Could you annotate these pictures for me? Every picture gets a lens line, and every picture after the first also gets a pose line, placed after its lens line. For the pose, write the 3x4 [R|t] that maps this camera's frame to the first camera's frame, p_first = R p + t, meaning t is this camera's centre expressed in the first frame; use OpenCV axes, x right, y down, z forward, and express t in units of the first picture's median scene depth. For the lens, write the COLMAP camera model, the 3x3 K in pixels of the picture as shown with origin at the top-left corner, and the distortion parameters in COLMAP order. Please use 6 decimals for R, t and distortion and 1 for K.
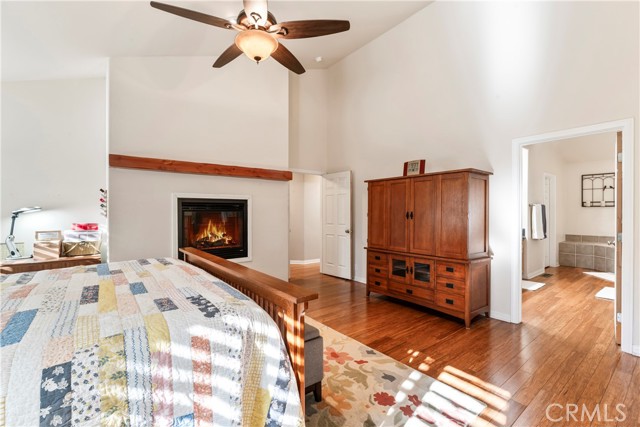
lens RADIAL K [[294.1, 0, 318.1], [0, 294.1, 212.1], [0, 0, 1]] dist [-0.001563, 0.000145]
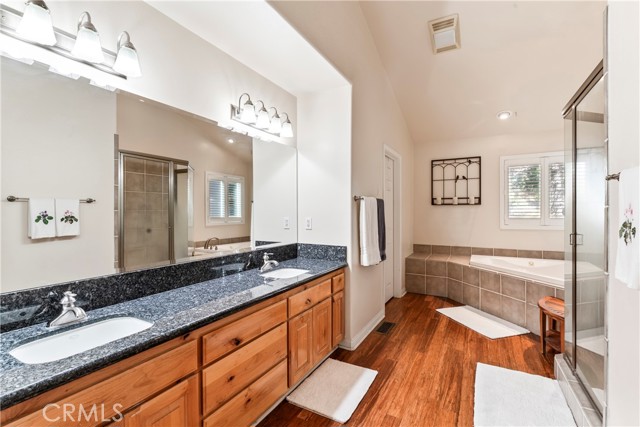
lens RADIAL K [[294.1, 0, 320.2], [0, 294.1, 212.6], [0, 0, 1]] dist [-0.001563, 0.000145]
pose [[0.922666, -0.001382, 0.385599, 0.394809], [0.002684, 0.999992, -0.002837, 0.001264], [-0.385592, 0.003652, 0.922662, 0.471297]]
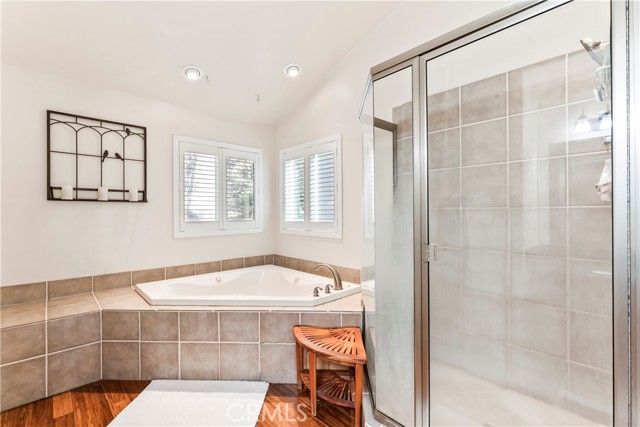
lens RADIAL K [[294.1, 0, 324.8], [0, 294.1, 211.3], [0, 0, 1]] dist [-0.001563, 0.000145]
pose [[-0.087748, 0.004369, 0.996133, 0.546777], [0.009342, 0.999950, -0.003563, -0.001149], [-0.996099, 0.008993, -0.087784, 0.736575]]
